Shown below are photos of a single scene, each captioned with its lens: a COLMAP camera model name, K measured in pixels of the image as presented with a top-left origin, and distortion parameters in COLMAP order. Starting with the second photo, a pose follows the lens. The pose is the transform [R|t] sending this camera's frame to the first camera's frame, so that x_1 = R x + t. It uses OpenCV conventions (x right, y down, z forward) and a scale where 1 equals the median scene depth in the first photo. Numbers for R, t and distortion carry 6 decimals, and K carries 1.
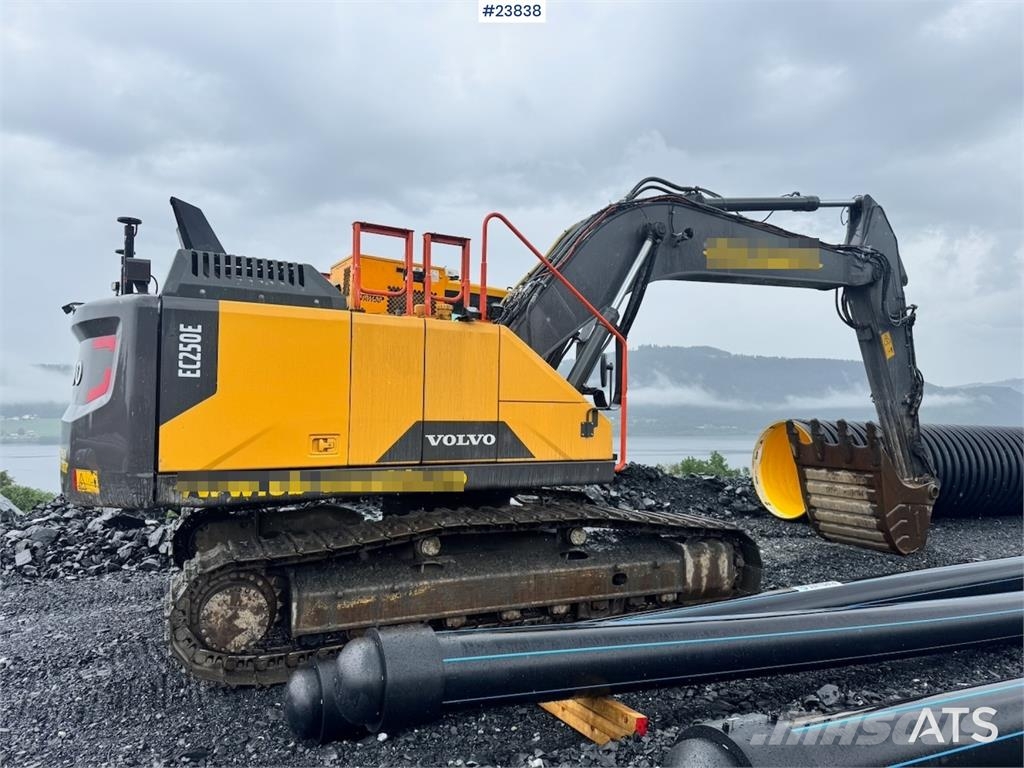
lens RADIAL K [[713.8, 0, 514.3], [0, 713.8, 391.7], [0, 0, 1]] dist [0.118316, -0.184024]
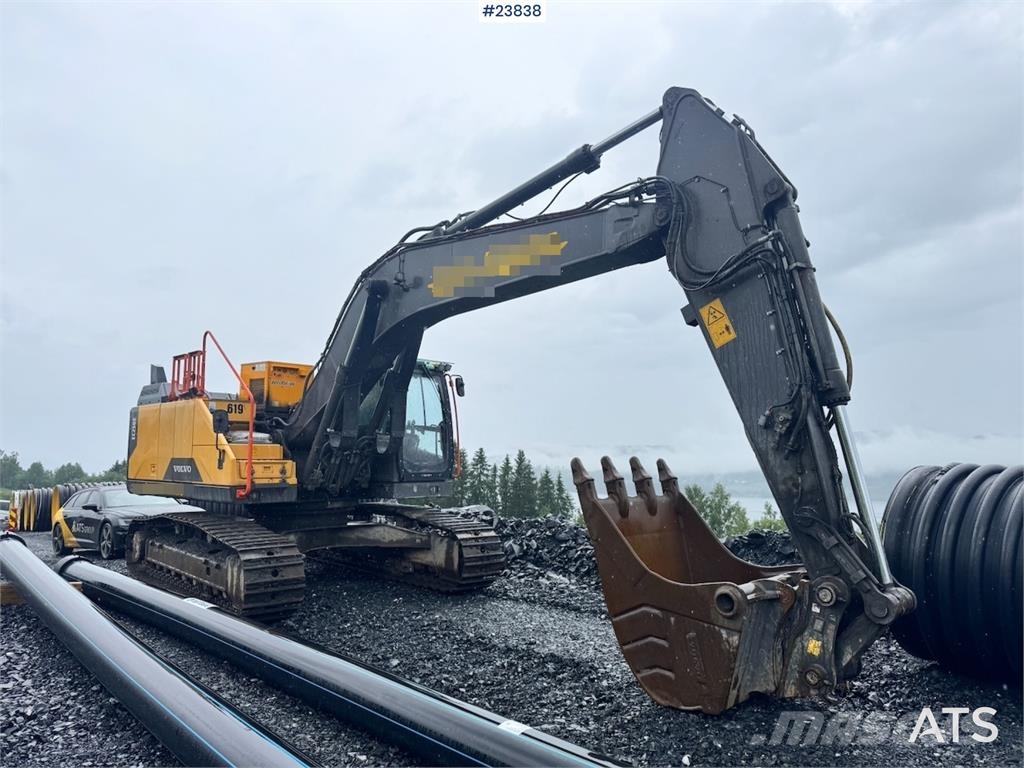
lens RADIAL K [[714.3, 0, 513.3], [0, 714.3, 389.5], [0, 0, 1]] dist [0.148272, -0.267901]
pose [[0.271962, -0.105694, -0.956486, 1.760122], [0.019617, 0.994352, -0.104300, 0.072880], [0.962108, 0.009602, 0.272500, 1.231873]]
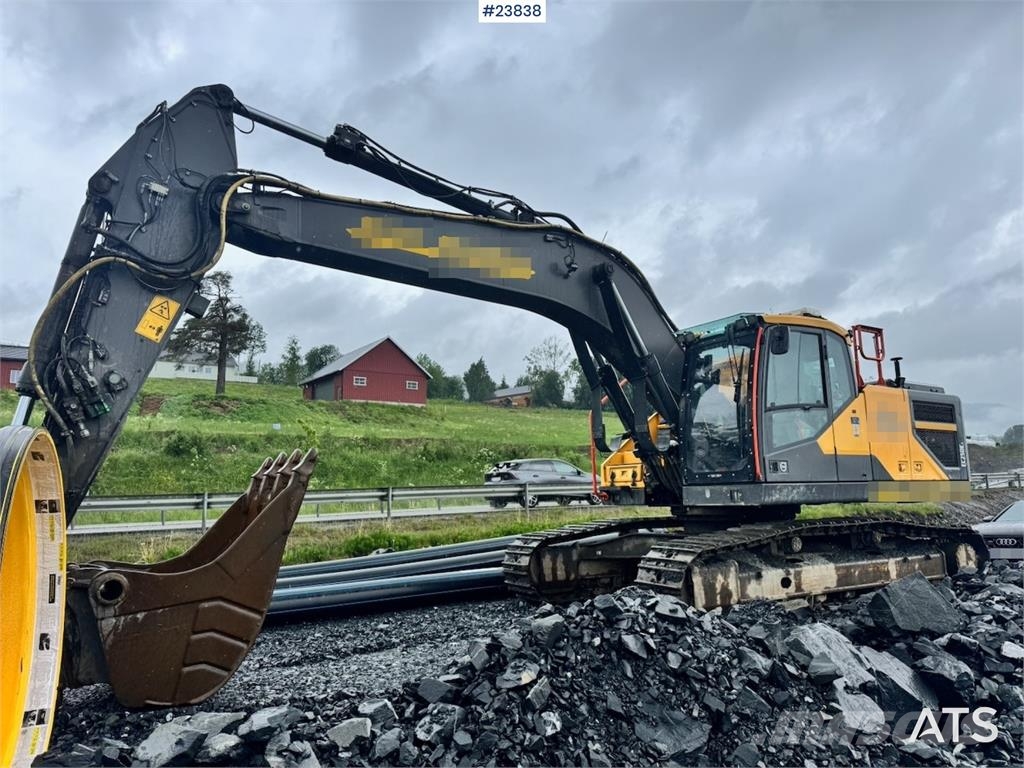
lens RADIAL K [[713.8, 0, 514.3], [0, 713.8, 391.7], [0, 0, 1]] dist [0.118316, -0.184024]
pose [[-0.997671, -0.000439, -0.068208, 0.474647], [0.011067, 0.985687, -0.168221, 0.159257], [0.067305, -0.168585, -0.983387, 2.784634]]
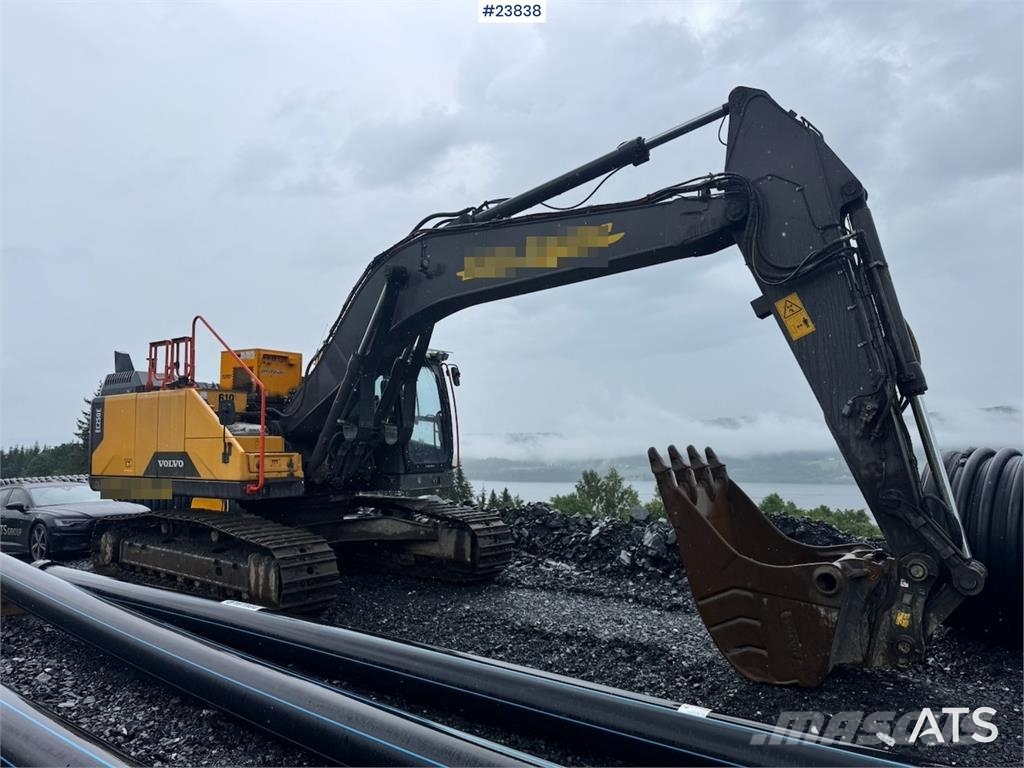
lens RADIAL K [[713.8, 0, 514.3], [0, 713.8, 391.7], [0, 0, 1]] dist [0.118316, -0.184024]
pose [[0.413988, -0.087814, -0.906037, 1.662648], [0.033813, 0.996133, -0.081097, 0.062322], [0.909654, 0.002938, 0.415356, 0.980412]]
